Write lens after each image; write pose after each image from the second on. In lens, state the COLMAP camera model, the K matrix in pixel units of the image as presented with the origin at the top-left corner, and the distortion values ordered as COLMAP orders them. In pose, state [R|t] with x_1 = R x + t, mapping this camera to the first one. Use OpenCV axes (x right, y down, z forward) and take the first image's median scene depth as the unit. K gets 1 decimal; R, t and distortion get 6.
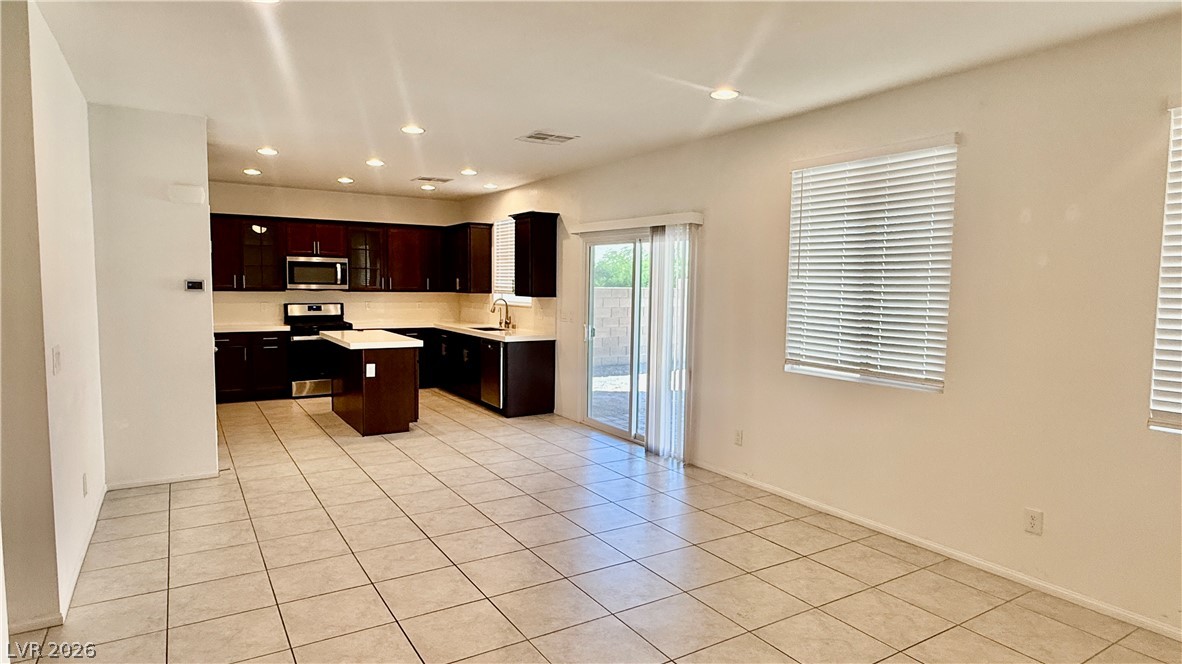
lens RADIAL K [[663.0, 0, 590.6], [0, 663.0, 332.7], [0, 0, 1]] dist [0.001469, 0.000013]
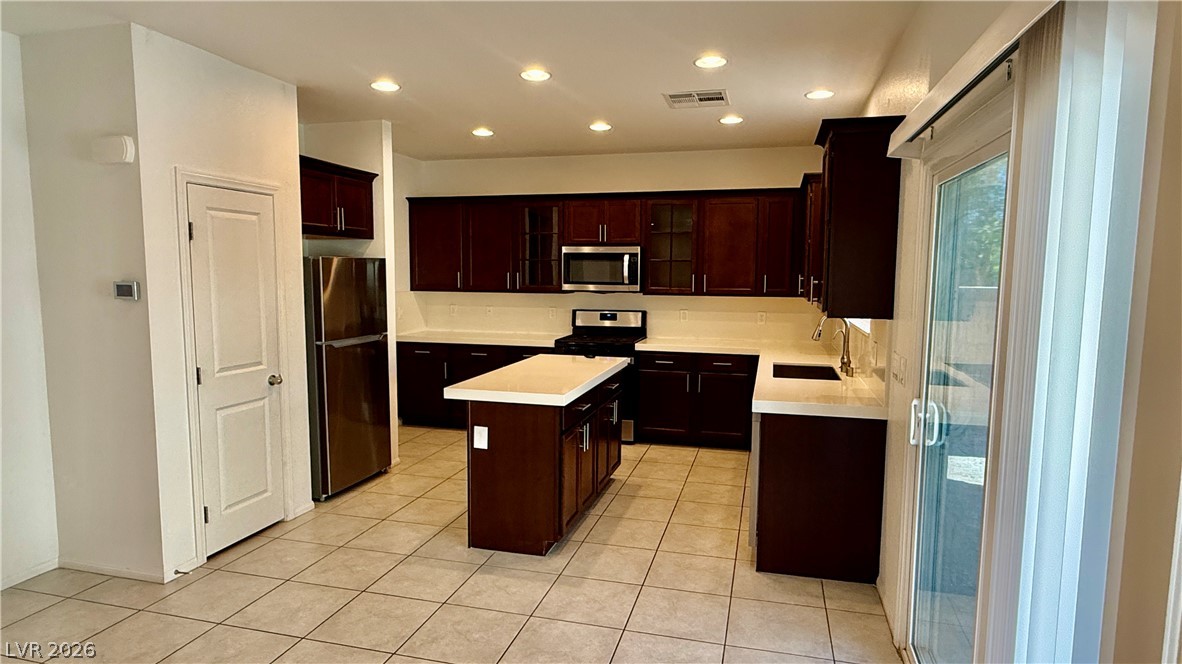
lens RADIAL K [[663.0, 0, 591.1], [0, 663.0, 337.2], [0, 0, 1]] dist [0.001469, 0.000013]
pose [[0.683065, 0.062801, -0.727652, 0.106941], [-0.053405, 0.997924, 0.035995, -0.040957], [0.728402, 0.014273, 0.685001, 0.501316]]
